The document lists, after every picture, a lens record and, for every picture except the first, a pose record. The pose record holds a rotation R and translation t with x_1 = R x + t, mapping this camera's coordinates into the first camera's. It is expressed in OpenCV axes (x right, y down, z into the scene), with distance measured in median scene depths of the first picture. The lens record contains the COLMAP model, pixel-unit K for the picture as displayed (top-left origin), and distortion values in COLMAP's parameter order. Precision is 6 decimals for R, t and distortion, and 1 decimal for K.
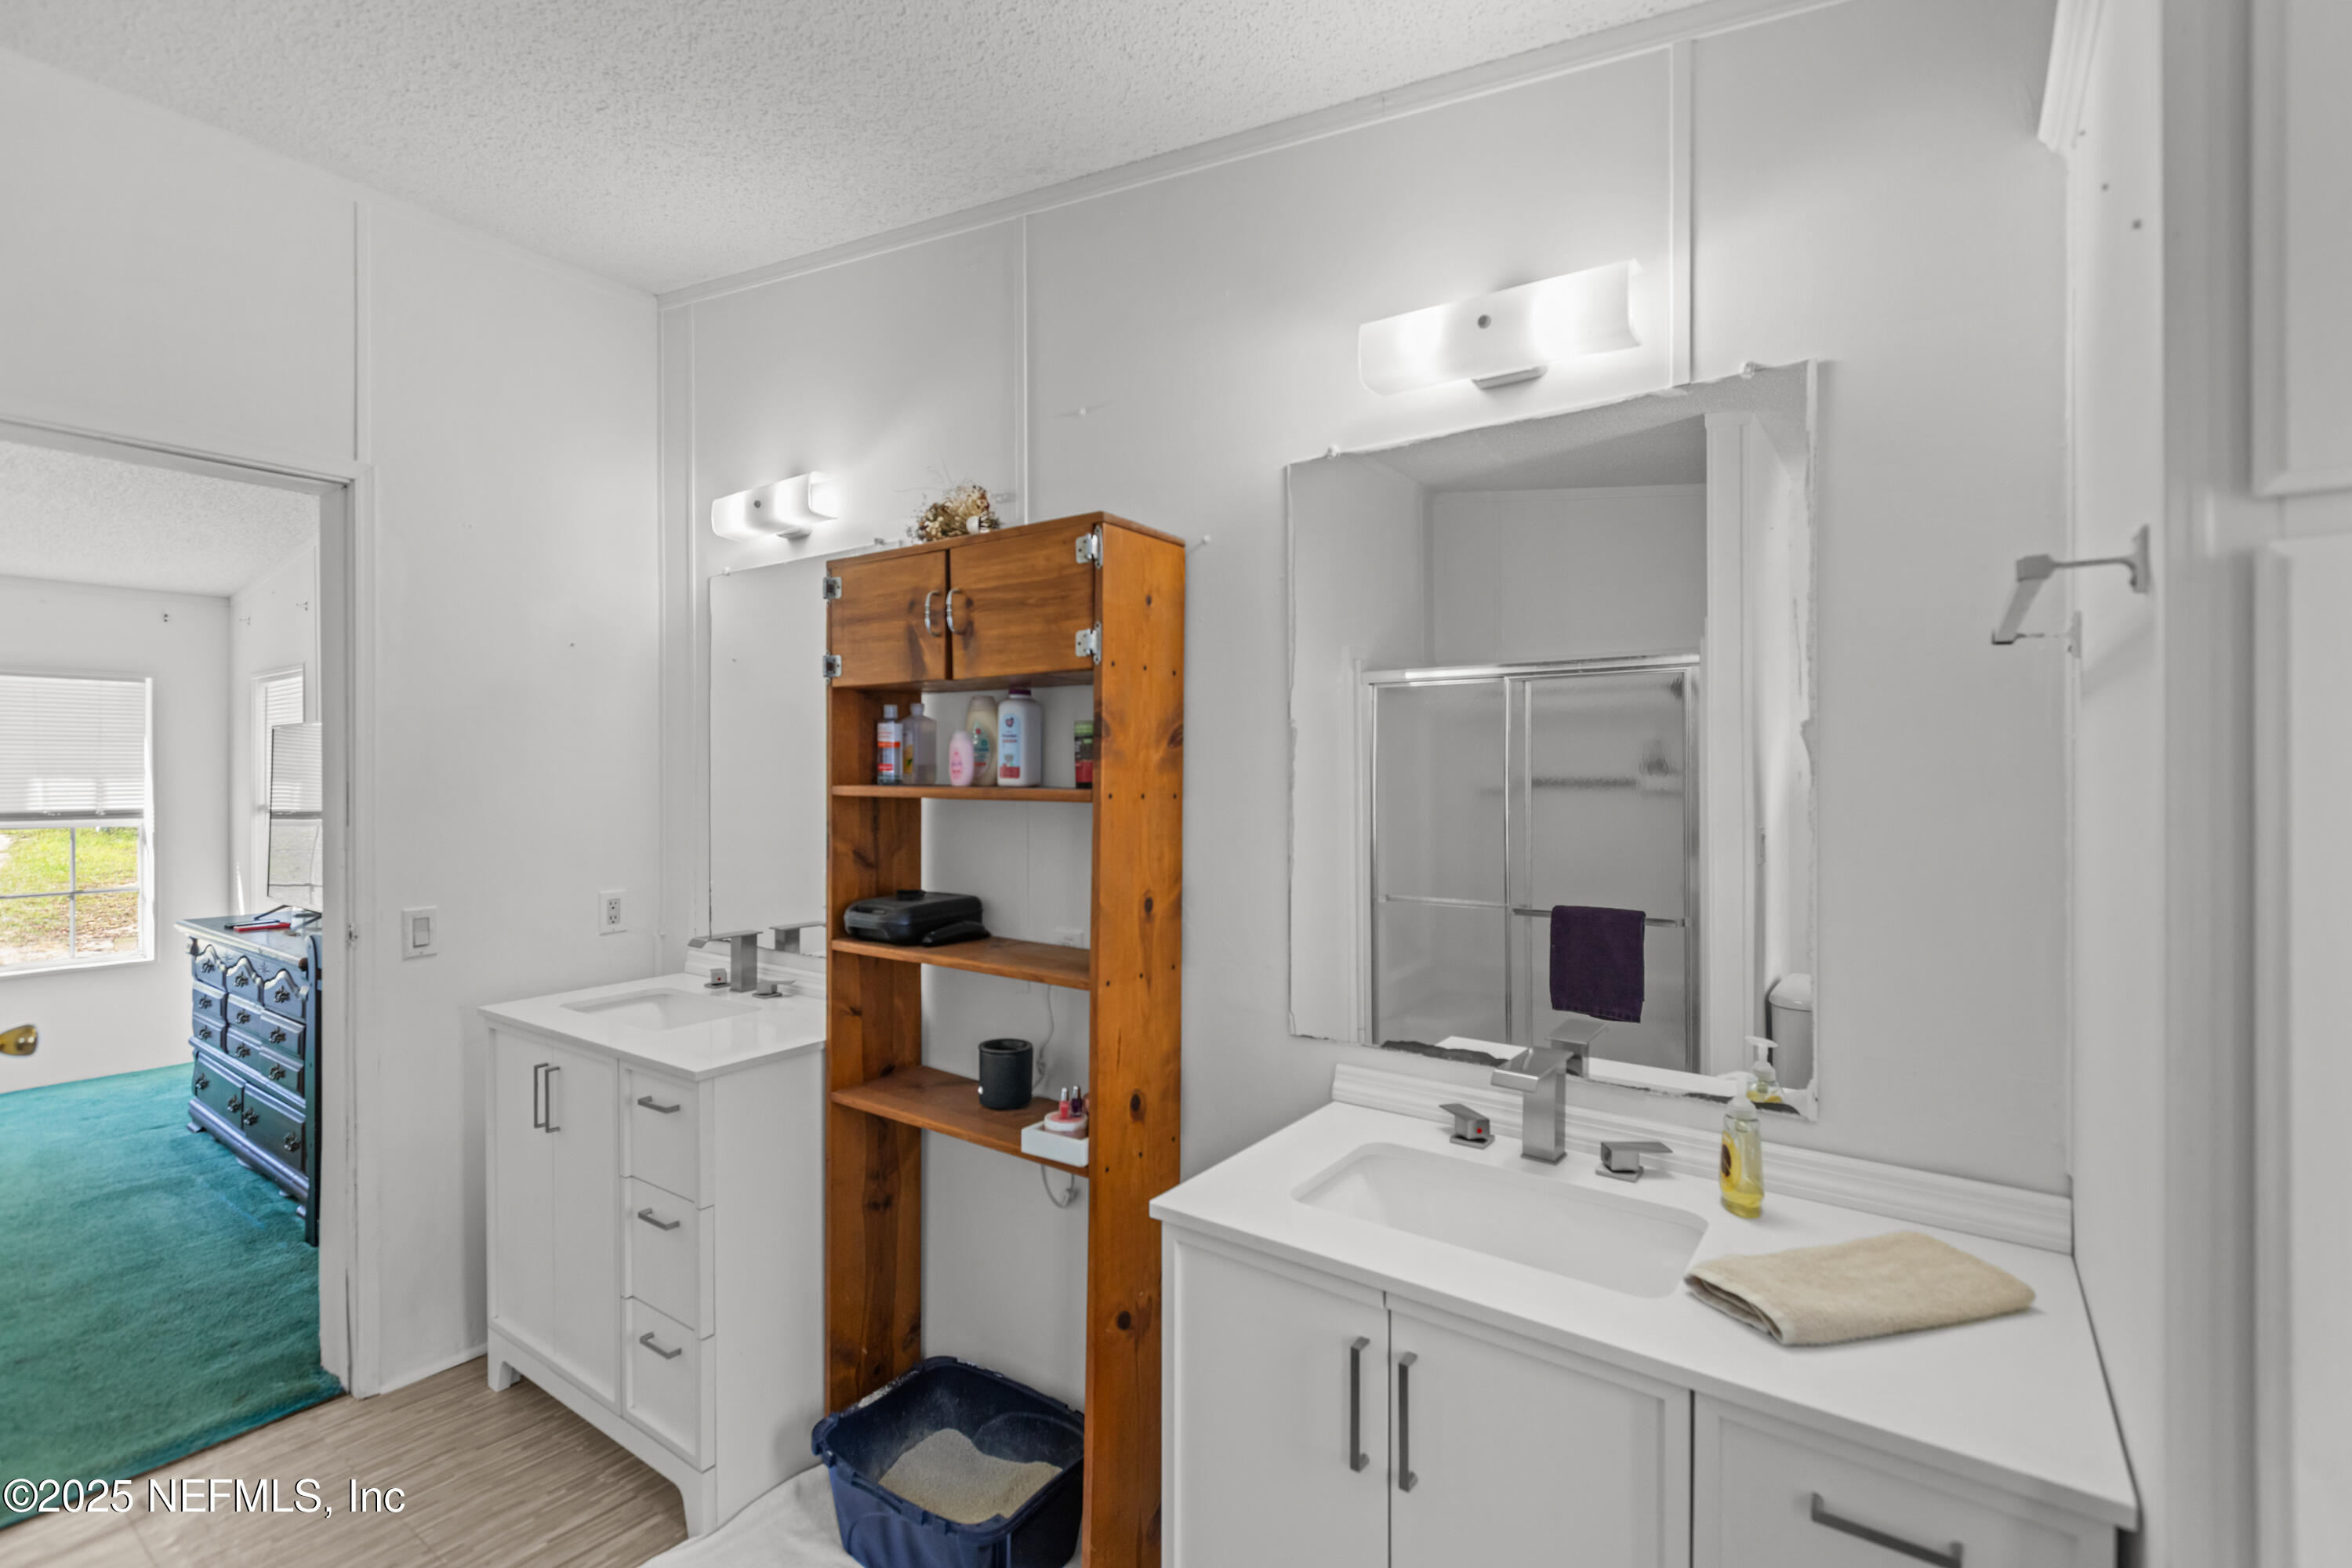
lens RADIAL K [[1067.6, 0, 1178.9], [0, 1067.6, 740.0], [0, 0, 1]] dist [0.000564, 0.000825]
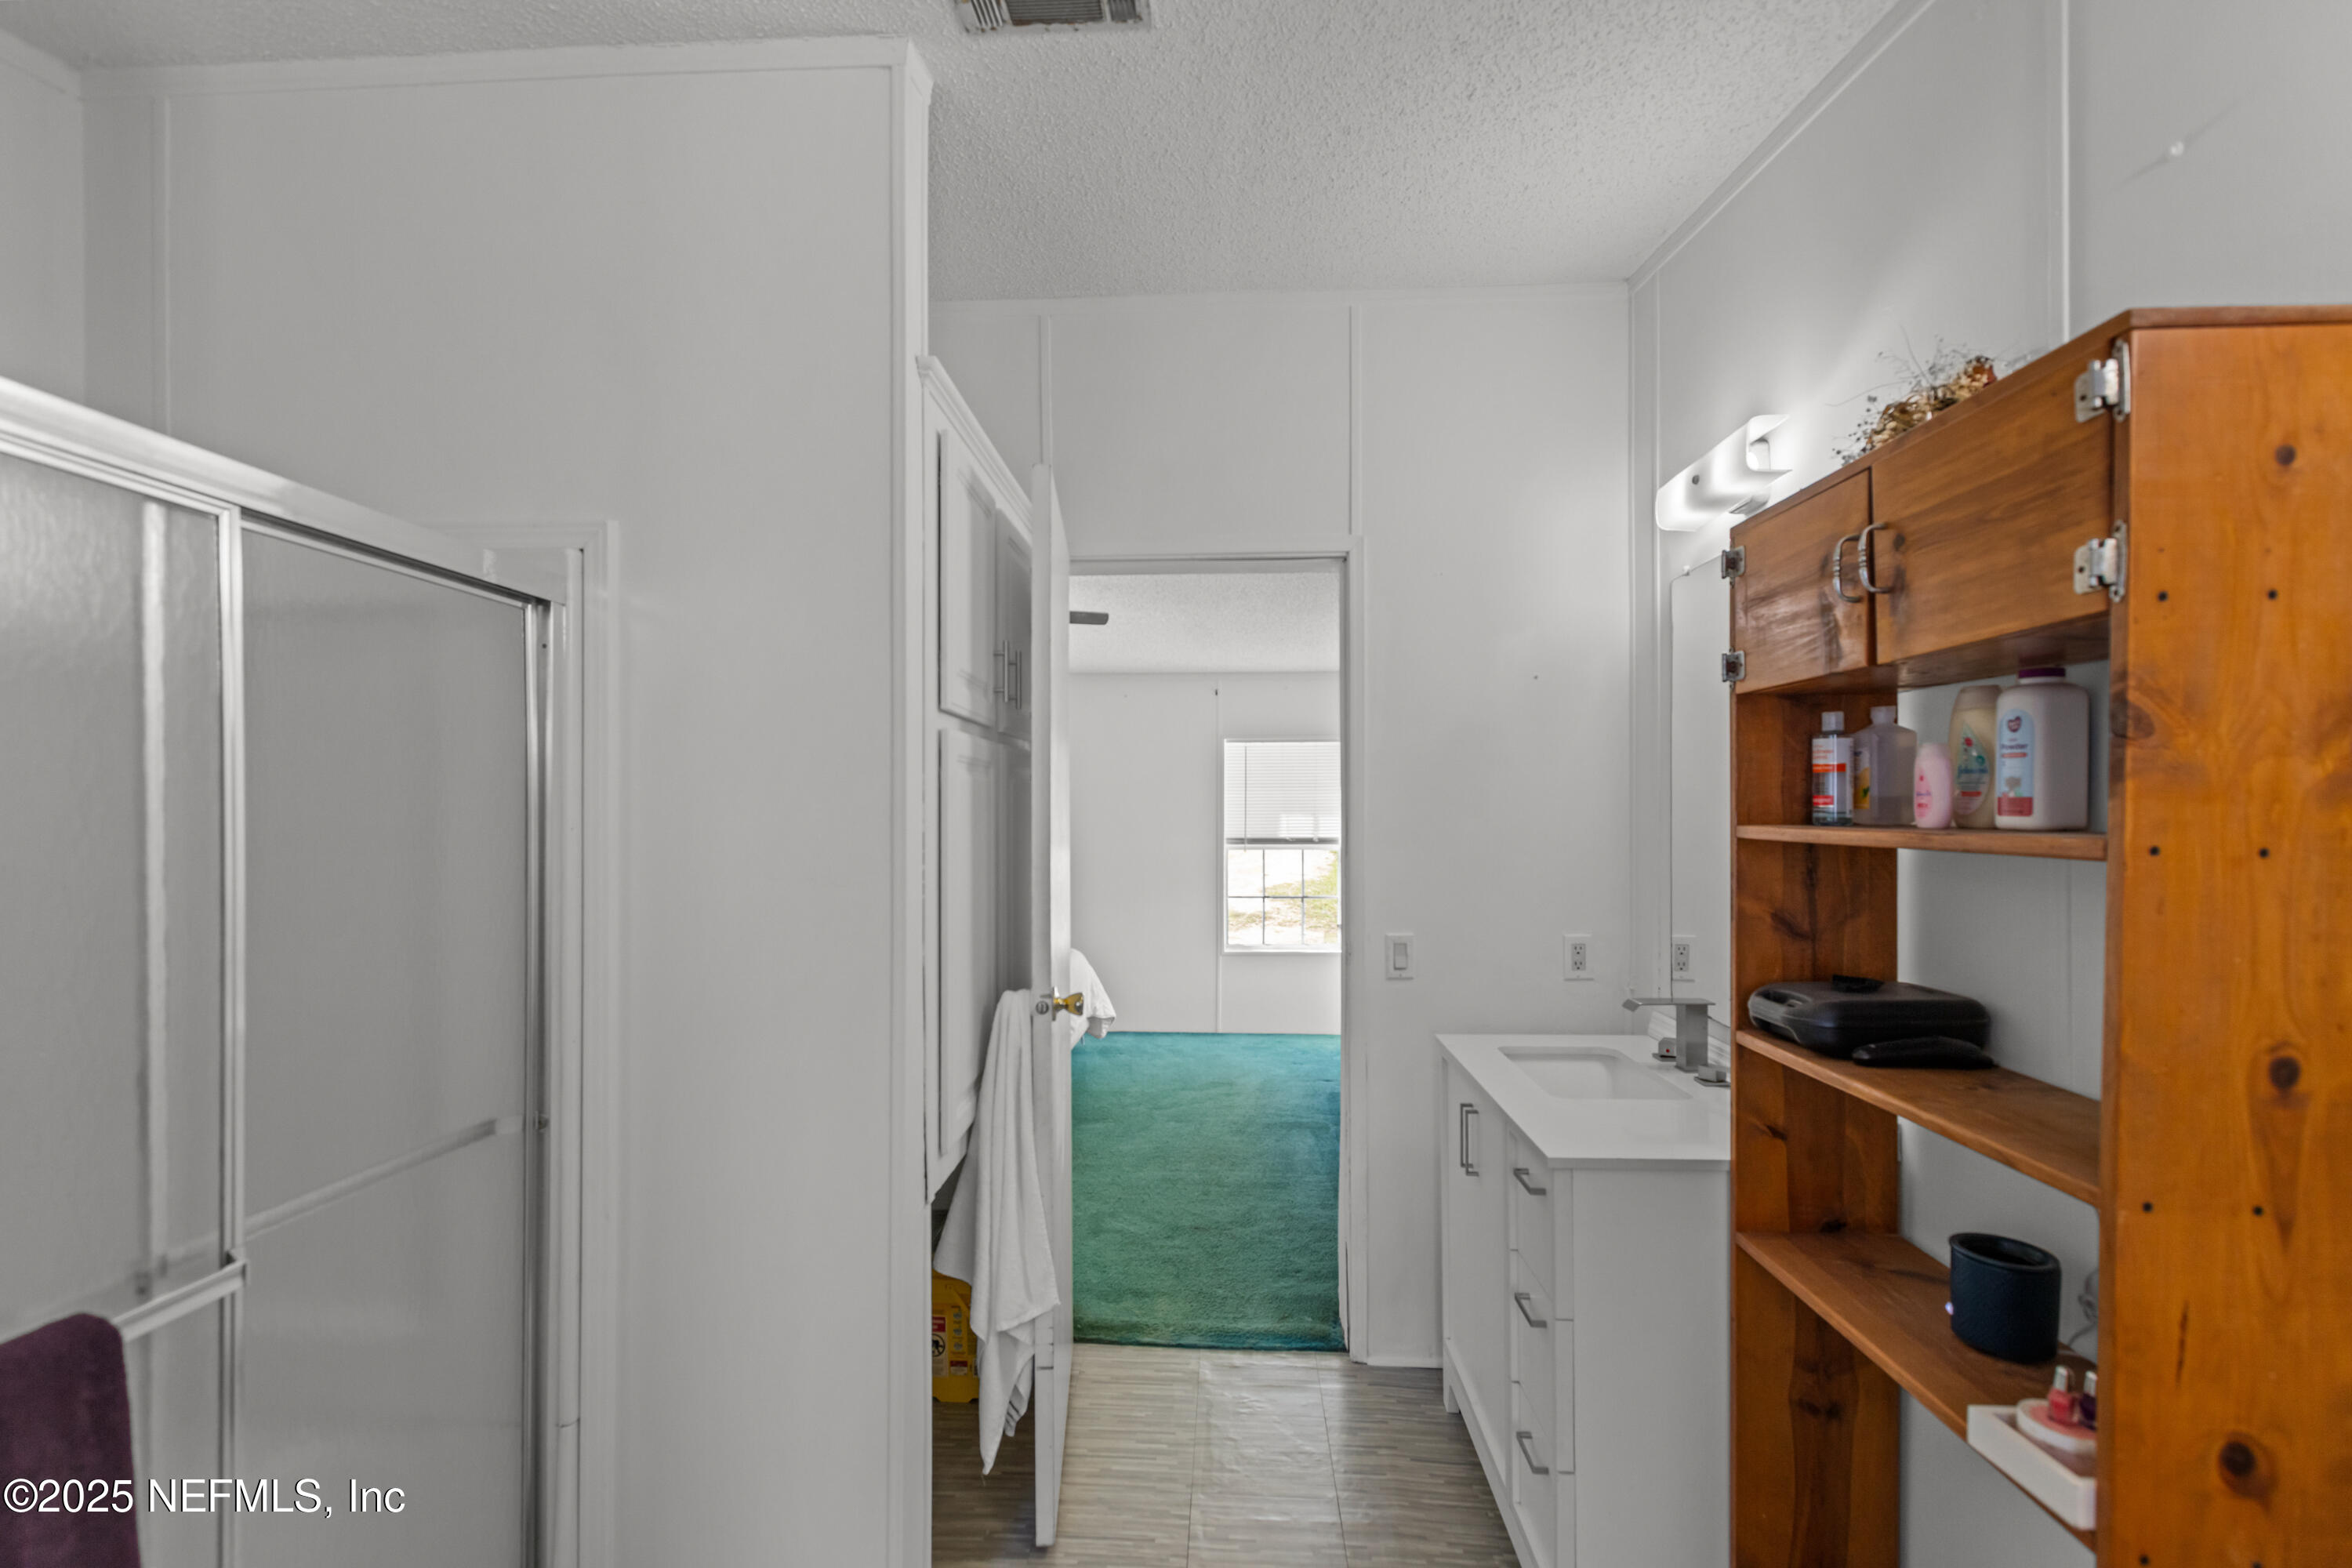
lens RADIAL K [[1072.6, 0, 1164.4], [0, 1072.6, 804.4], [0, 0, 1]] dist [0.003089, -0.000539]
pose [[0.522409, -0.006144, -0.852673, 0.109414], [0.027417, 0.999578, 0.009595, 0.009734], [0.852254, -0.028390, 0.522357, 0.261064]]
